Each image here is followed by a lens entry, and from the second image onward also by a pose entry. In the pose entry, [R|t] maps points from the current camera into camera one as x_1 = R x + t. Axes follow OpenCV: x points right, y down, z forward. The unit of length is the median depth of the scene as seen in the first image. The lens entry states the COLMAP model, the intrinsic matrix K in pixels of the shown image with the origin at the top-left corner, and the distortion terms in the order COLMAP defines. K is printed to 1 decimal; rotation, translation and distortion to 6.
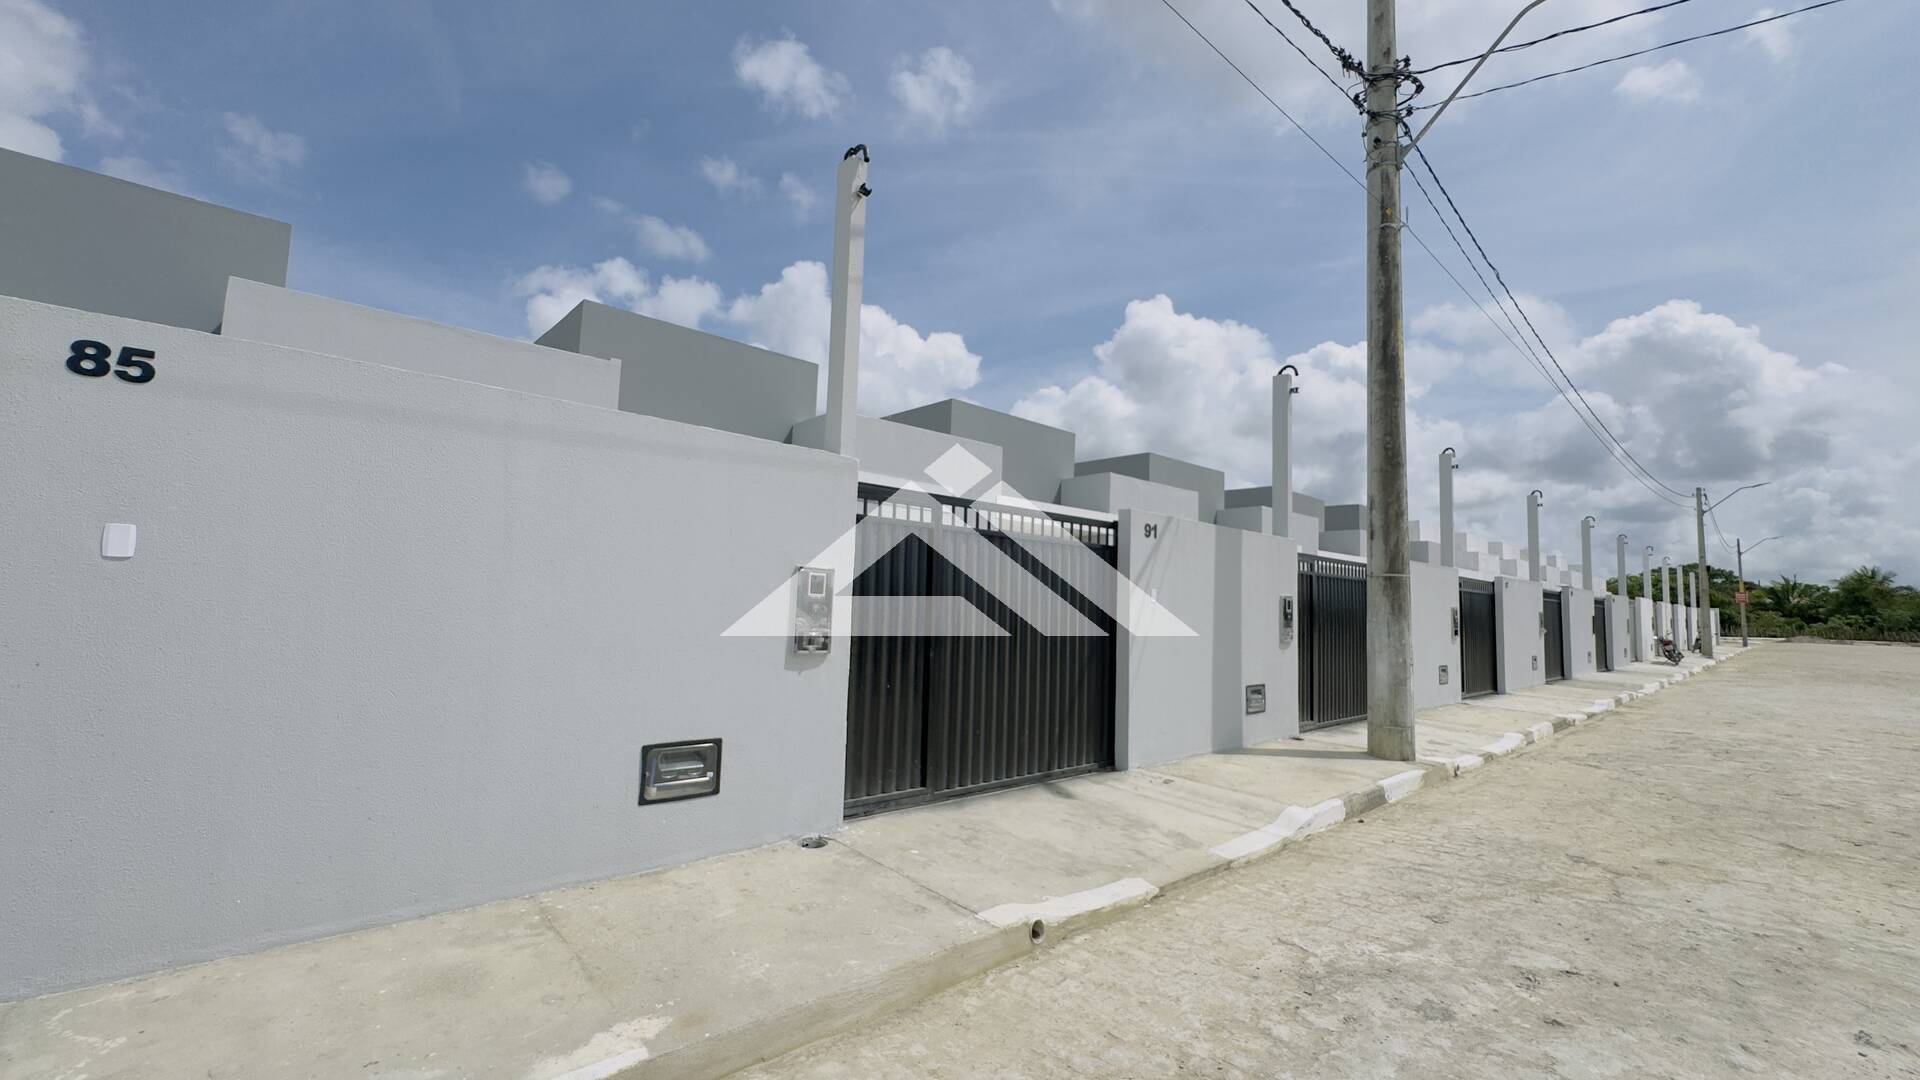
lens RADIAL K [[747.3, 0, 960.0], [0, 747.3, 540.0], [0, 0, 1]] dist [-0.010703, 0.000393]
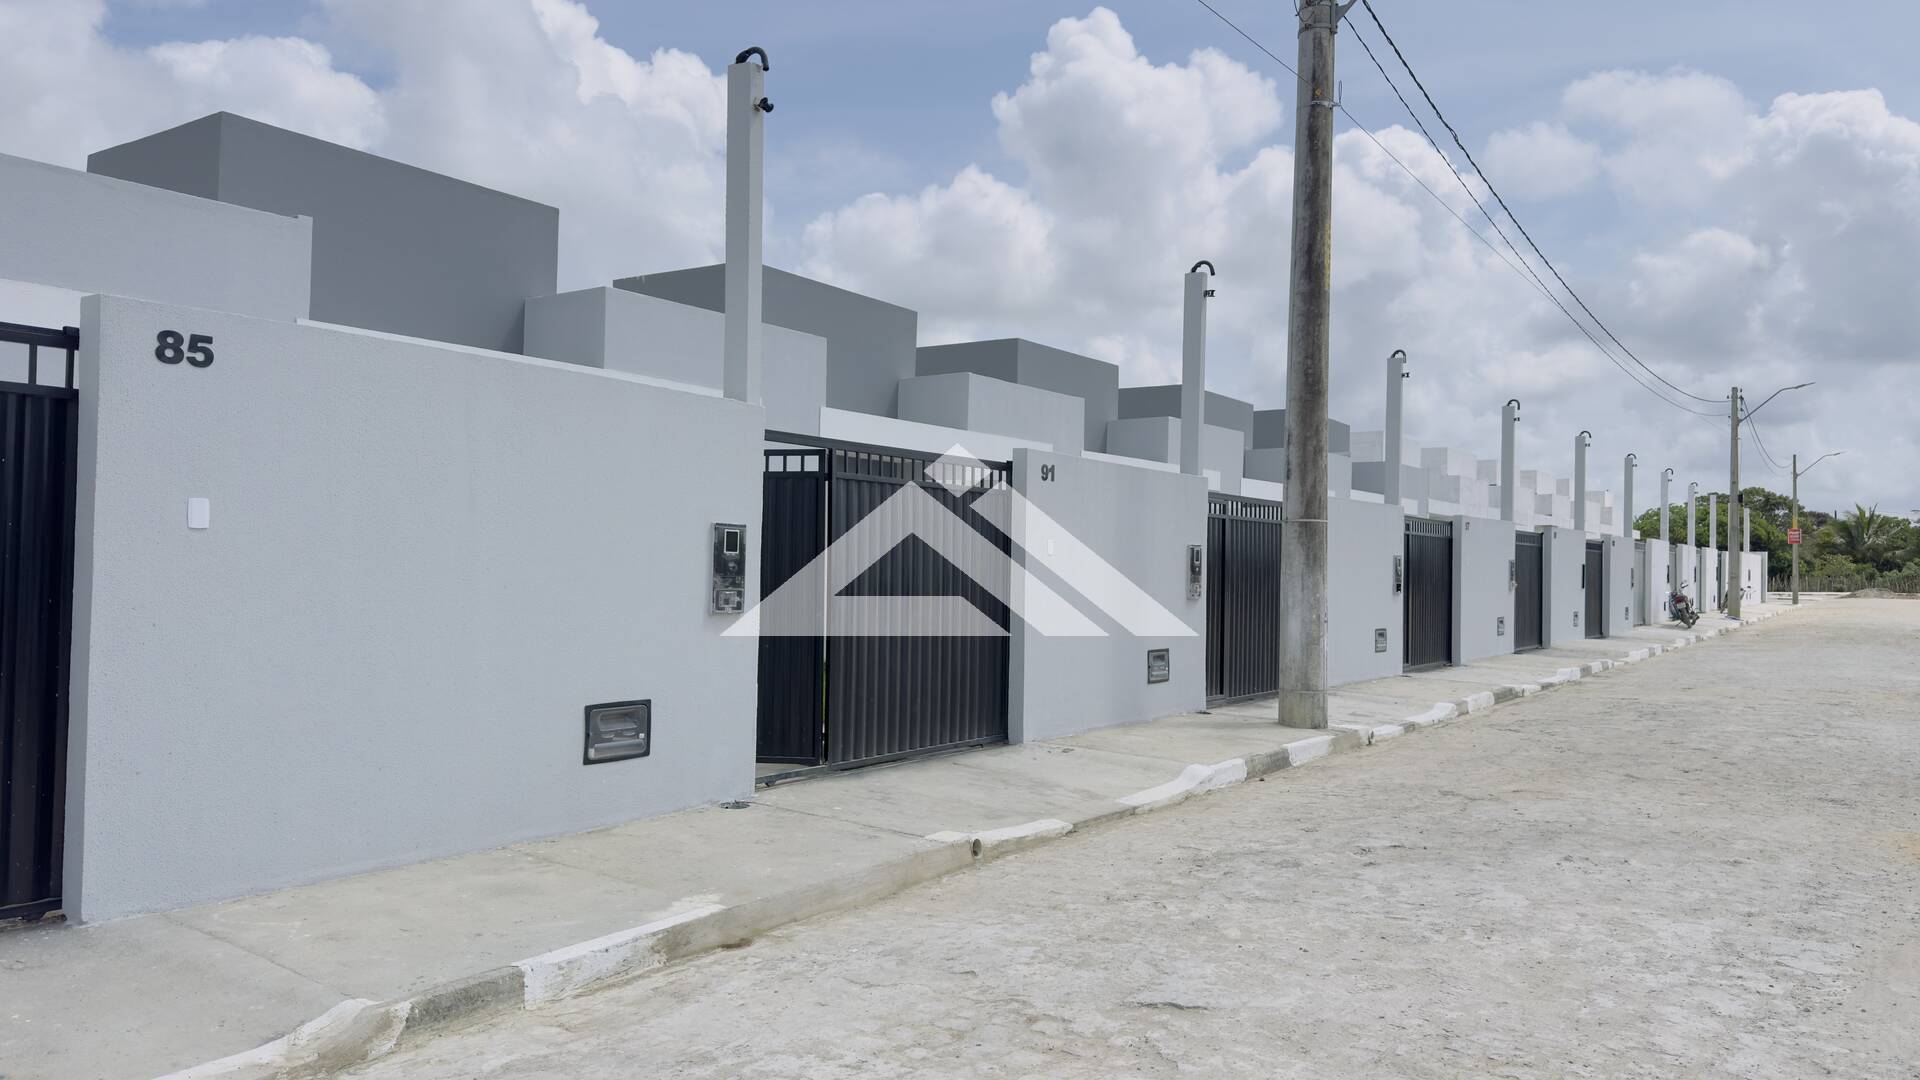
lens RADIAL K [[1346.0, 0, 979.2], [0, 1346.0, 532.8], [0, 0, 1]] dist [0.054019, -0.067966]
pose [[0.969939, -0.008457, 0.243201, -0.170268], [-0.008146, 0.997708, 0.067180, -0.038996], [-0.243211, -0.067142, 0.967647, -0.417019]]
